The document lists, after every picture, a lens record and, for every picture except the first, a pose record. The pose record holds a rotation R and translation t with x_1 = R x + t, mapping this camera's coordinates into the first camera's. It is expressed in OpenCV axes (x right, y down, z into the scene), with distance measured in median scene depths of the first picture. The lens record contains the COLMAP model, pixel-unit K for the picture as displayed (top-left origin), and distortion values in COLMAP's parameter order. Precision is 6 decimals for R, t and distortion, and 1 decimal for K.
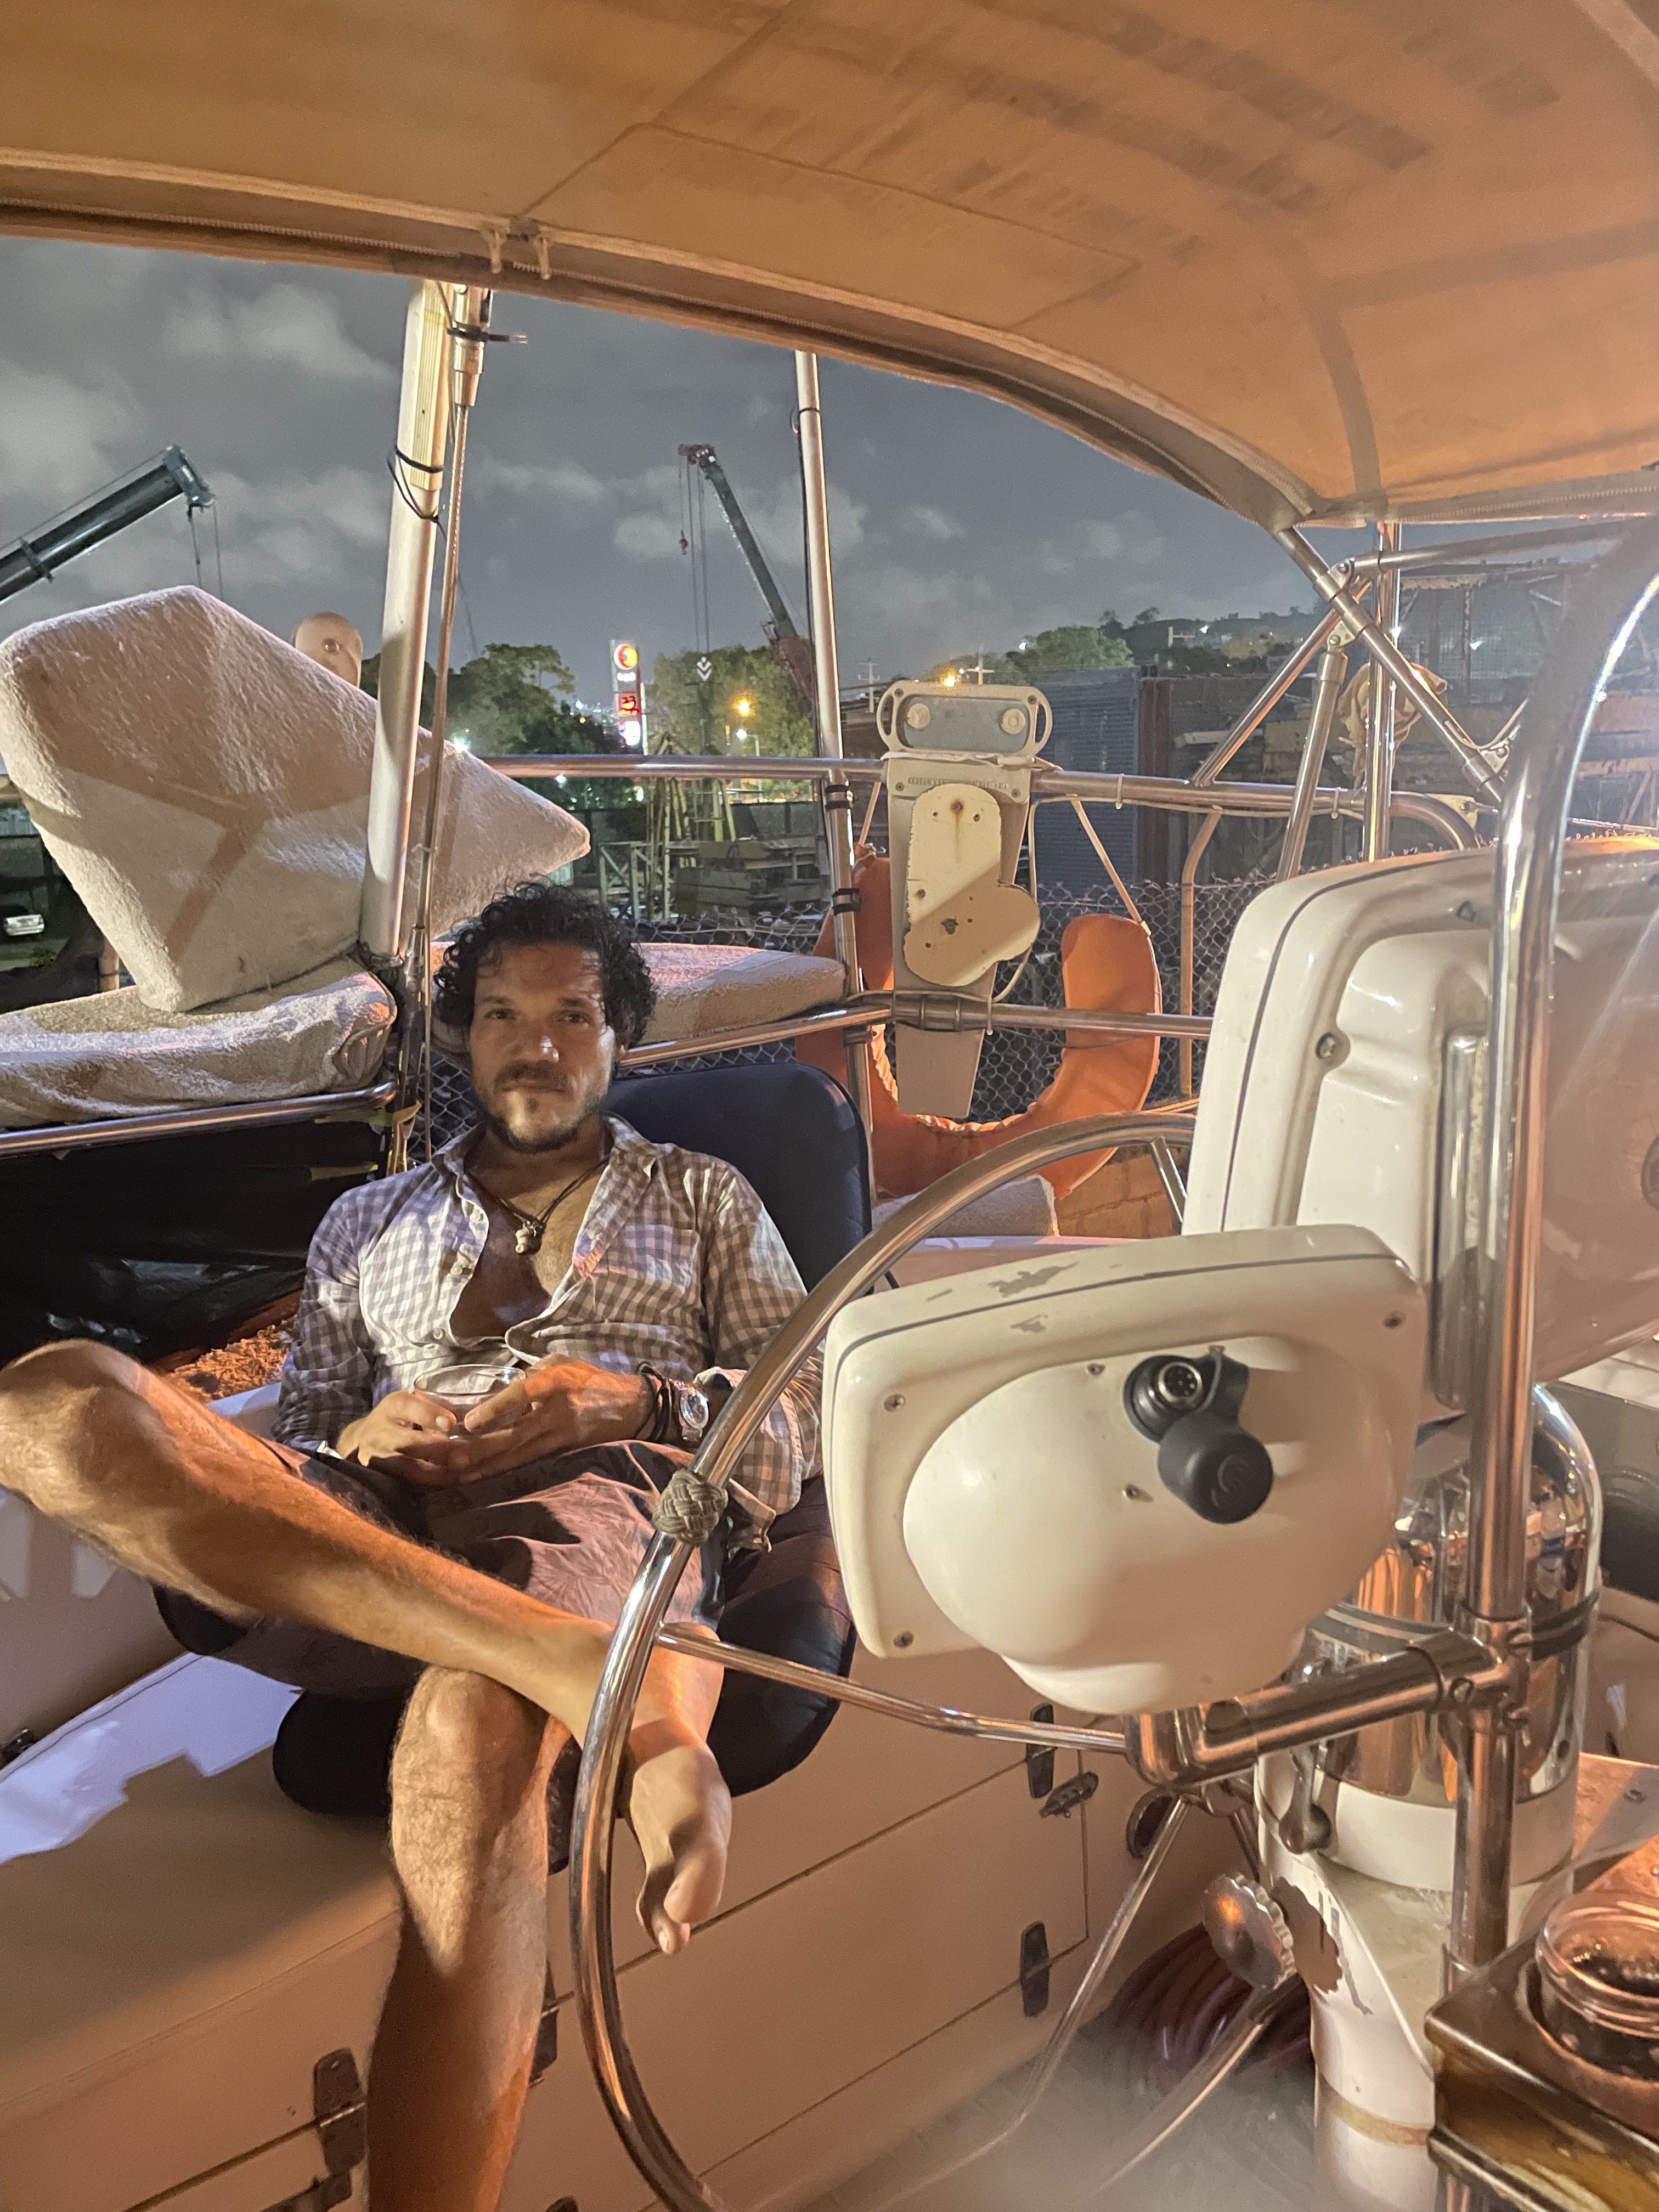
lens RADIAL K [[1723.8, 0, 829.5], [0, 1723.8, 1106.0], [0, 0, 1]] dist [0.098315, -0.129419]
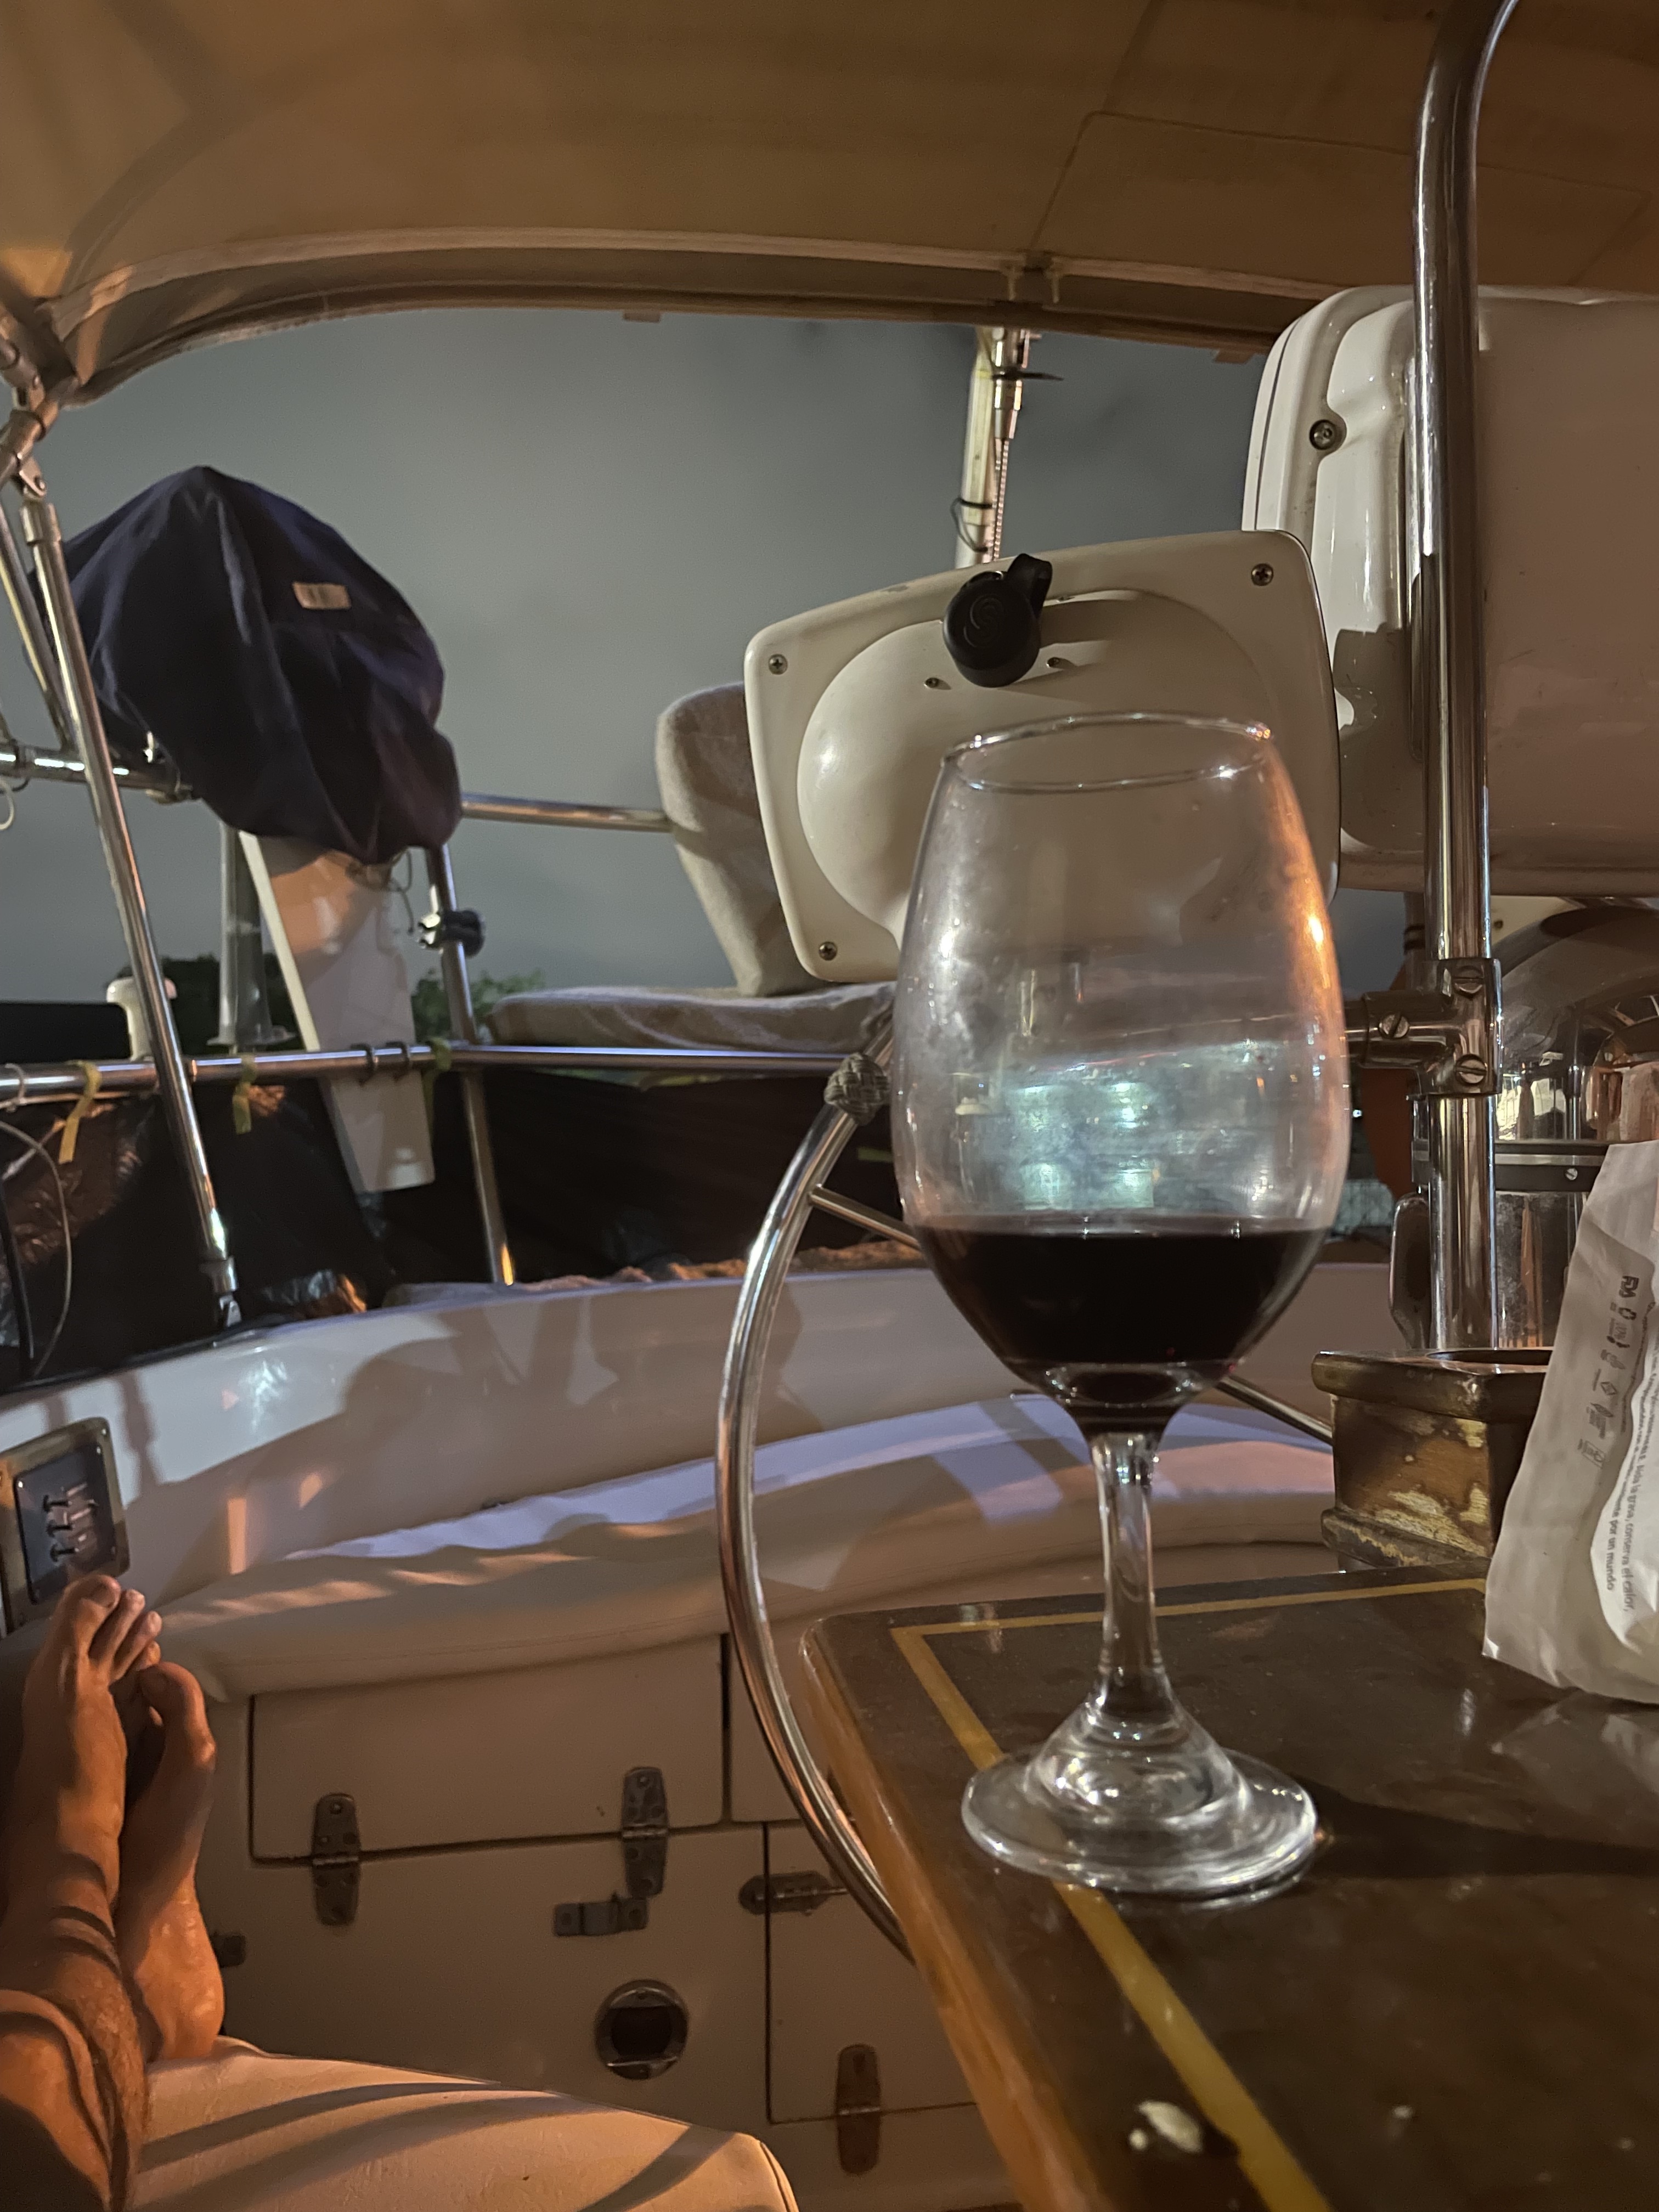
lens RADIAL K [[1723.8, 0, 829.5], [0, 1723.8, 1106.0], [0, 0, 1]] dist [0.098315, -0.129419]
pose [[0.886475, 0.017572, -0.462444, 0.246294], [-0.113894, 0.976827, -0.181210, 0.270876], [0.448543, 0.213307, 0.867934, 0.040170]]
